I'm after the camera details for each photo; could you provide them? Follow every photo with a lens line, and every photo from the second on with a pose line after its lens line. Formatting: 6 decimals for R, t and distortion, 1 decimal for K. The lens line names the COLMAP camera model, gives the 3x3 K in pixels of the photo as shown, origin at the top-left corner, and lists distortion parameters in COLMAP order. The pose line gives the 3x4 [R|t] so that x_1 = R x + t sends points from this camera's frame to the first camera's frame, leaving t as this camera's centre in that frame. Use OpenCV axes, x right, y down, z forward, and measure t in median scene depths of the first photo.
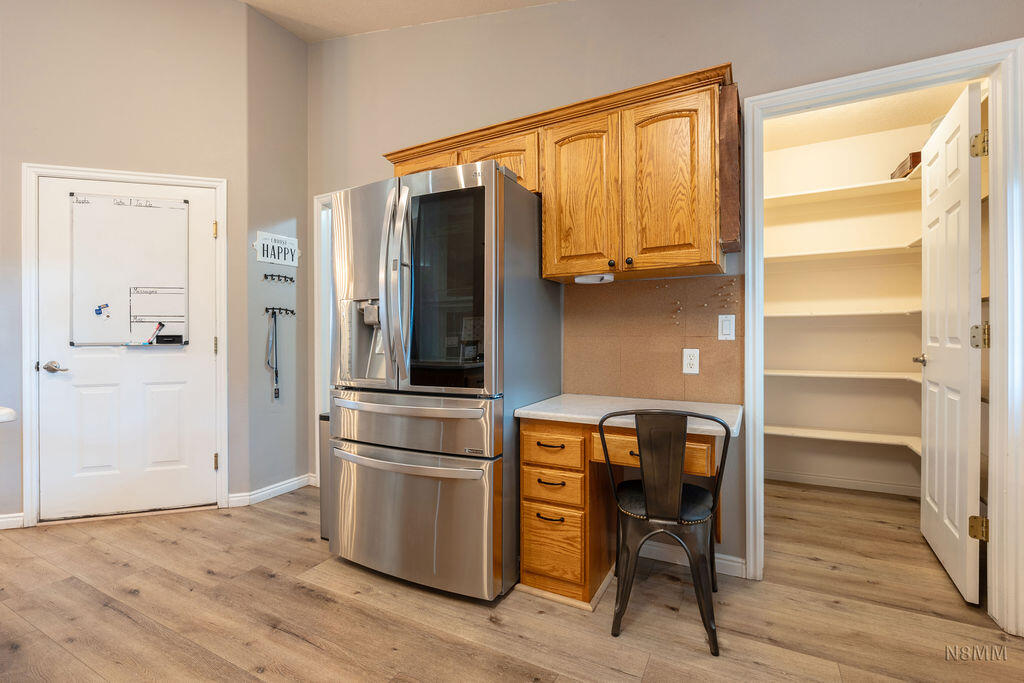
lens RADIAL K [[451.0, 0, 515.8], [0, 451.0, 339.2], [0, 0, 1]] dist [0.001070, 0.000438]
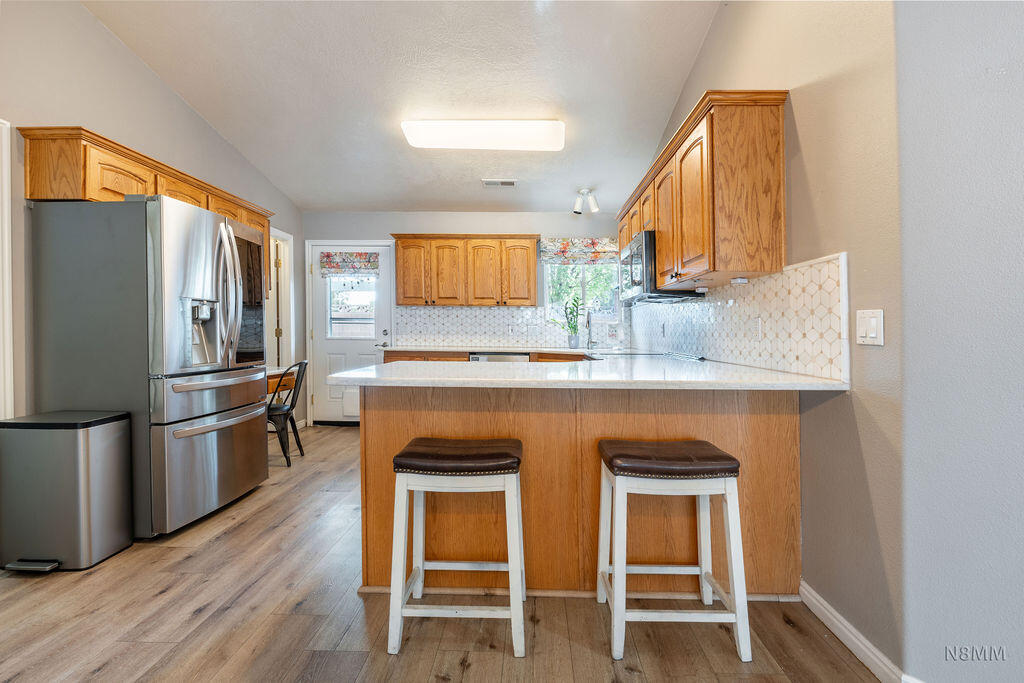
lens RADIAL K [[451.0, 0, 515.4], [0, 451.0, 338.1], [0, 0, 1]] dist [0.001070, 0.000438]
pose [[-0.437360, -0.004590, 0.899275, -1.894005], [-0.001899, 0.999989, 0.004180, 0.011372], [-0.899285, 0.000121, -0.437364, 0.812314]]
